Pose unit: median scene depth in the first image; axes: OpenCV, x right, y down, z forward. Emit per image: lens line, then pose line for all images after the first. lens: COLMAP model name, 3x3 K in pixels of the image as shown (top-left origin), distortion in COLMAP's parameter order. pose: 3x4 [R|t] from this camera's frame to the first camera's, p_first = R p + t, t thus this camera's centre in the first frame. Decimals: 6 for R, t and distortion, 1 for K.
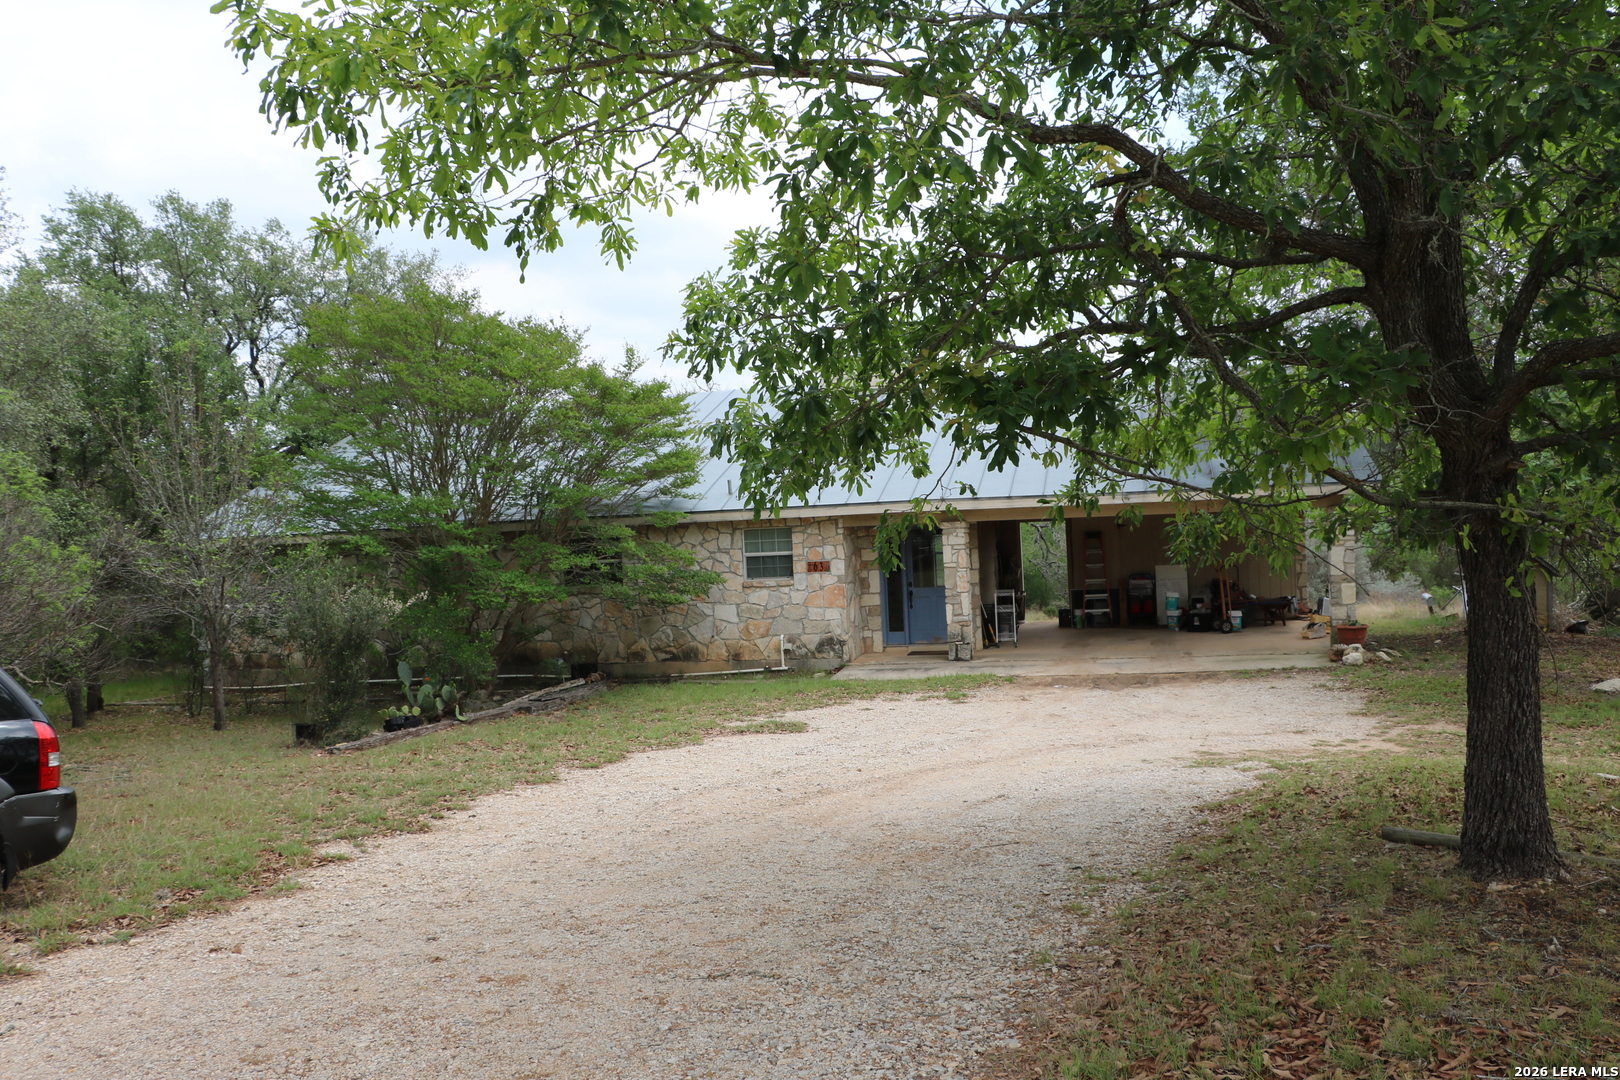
lens RADIAL K [[1326.2, 0, 809.7], [0, 1326.2, 548.9], [0, 0, 1]] dist [-0.174527, 0.150026]
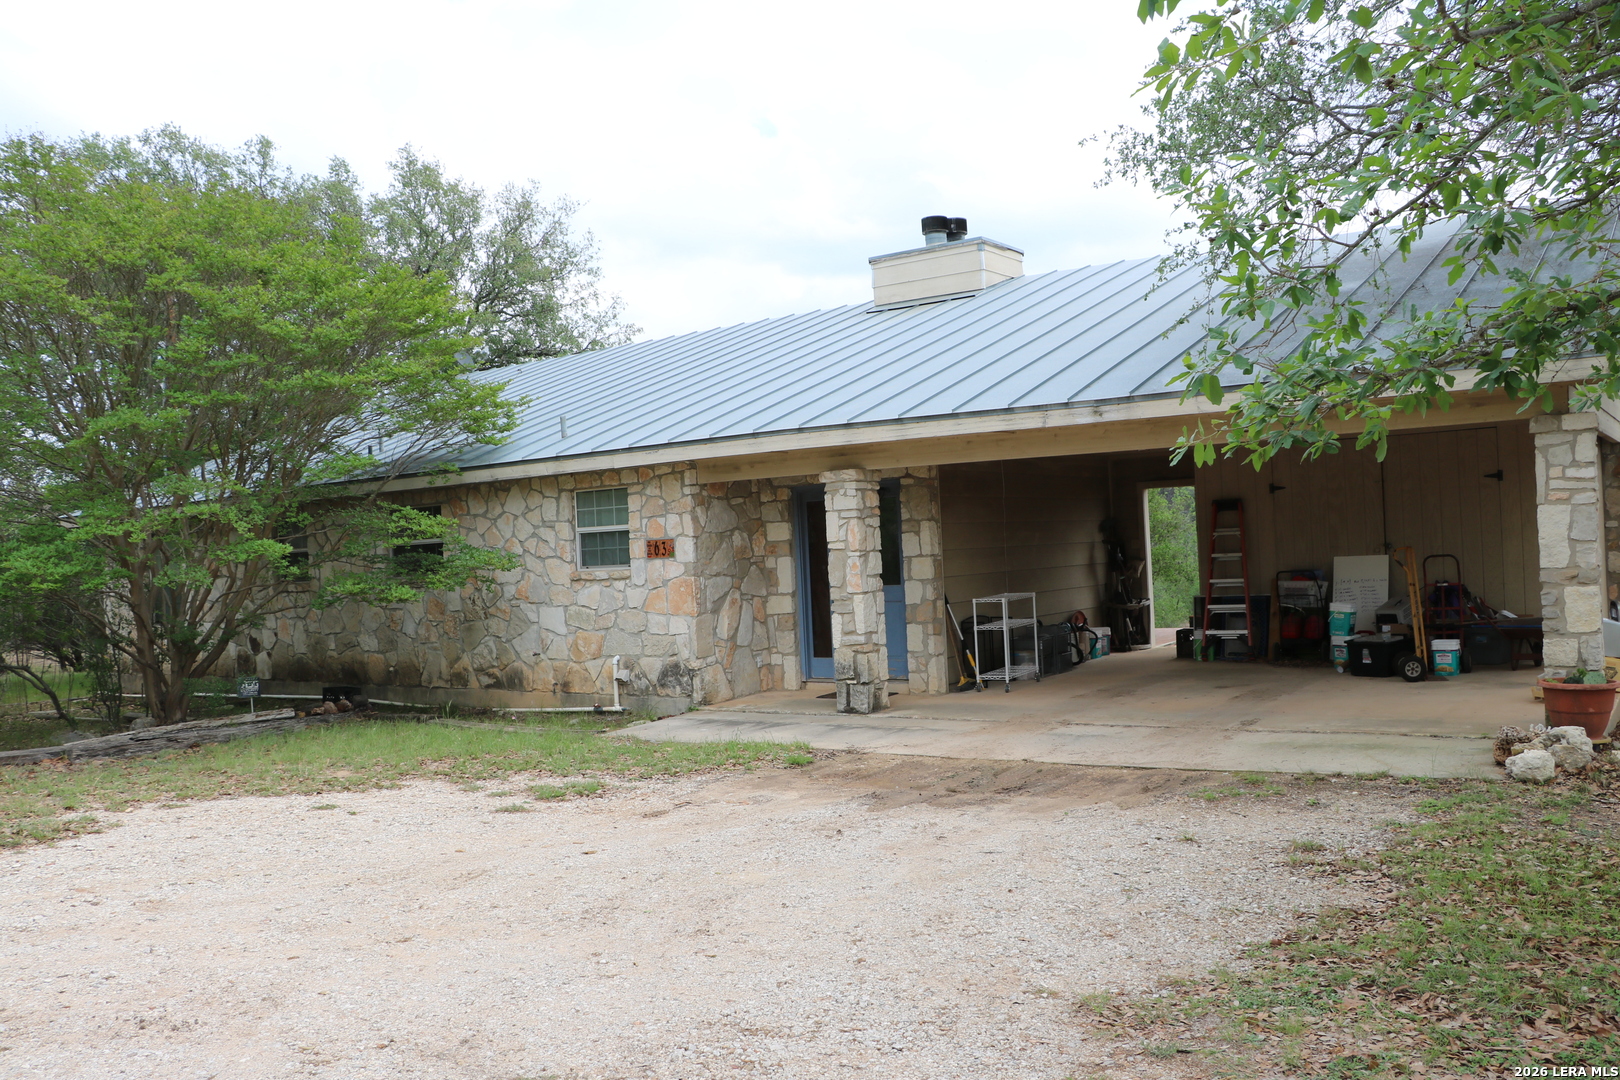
lens RADIAL K [[1326.2, 0, 809.7], [0, 1326.2, 548.9], [0, 0, 1]] dist [-0.174527, 0.150026]
pose [[0.926632, 0.004662, -0.375941, 0.302985], [-0.007143, 0.999961, -0.005205, 0.016184], [0.375902, 0.007508, 0.926629, 0.448982]]
